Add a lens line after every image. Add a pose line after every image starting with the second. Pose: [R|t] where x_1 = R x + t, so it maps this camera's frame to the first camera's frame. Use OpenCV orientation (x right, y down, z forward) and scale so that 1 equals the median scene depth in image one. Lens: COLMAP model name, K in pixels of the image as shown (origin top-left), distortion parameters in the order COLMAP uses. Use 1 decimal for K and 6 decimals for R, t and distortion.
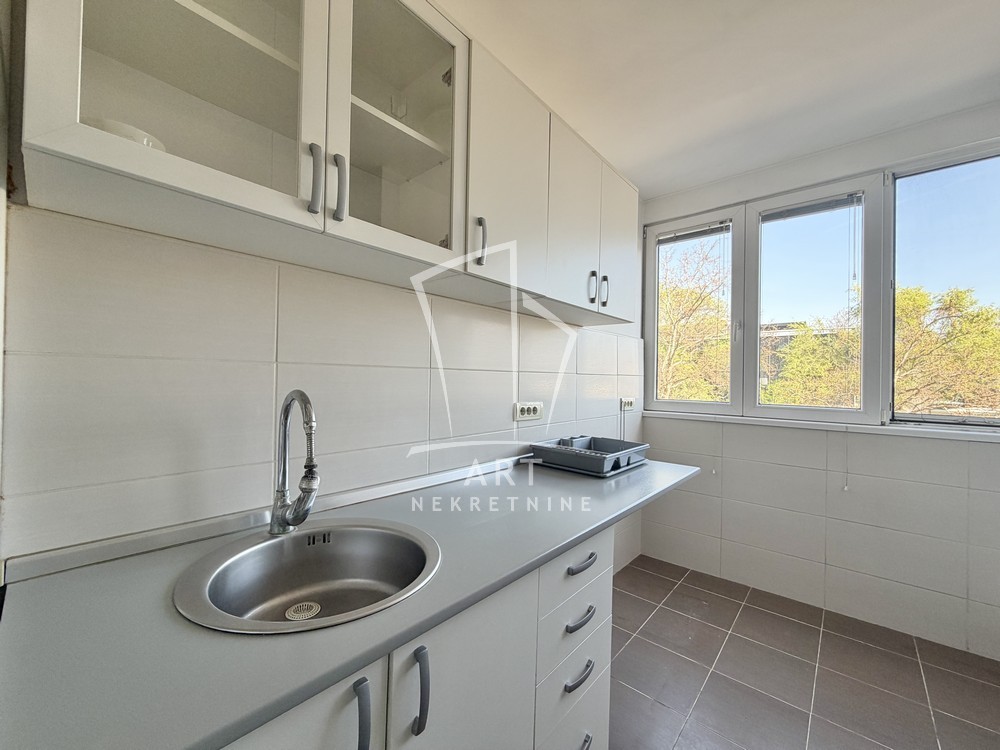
lens RADIAL K [[399.7, 0, 496.4], [0, 399.7, 373.6], [0, 0, 1]] dist [0.001033, -0.000333]
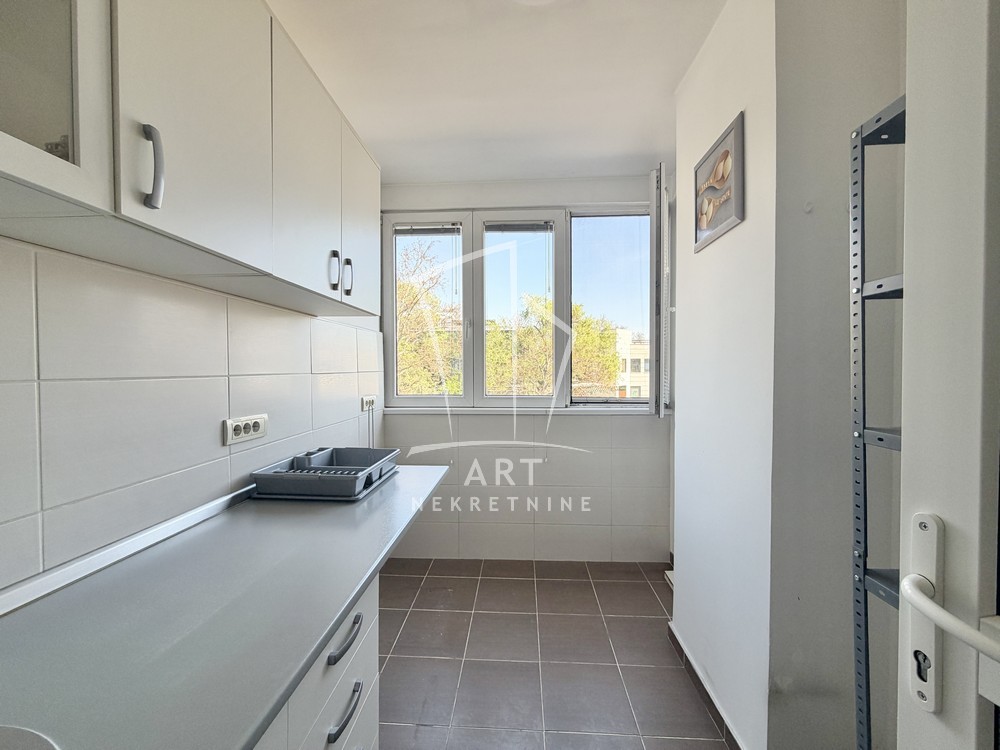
lens RADIAL K [[399.7, 0, 497.4], [0, 399.7, 376.1], [0, 0, 1]] dist [0.001033, -0.000333]
pose [[0.787747, -0.030308, 0.615253, -0.004668], [0.009121, 0.999253, 0.037547, -0.023310], [-0.615931, -0.023966, 0.787435, 0.121431]]
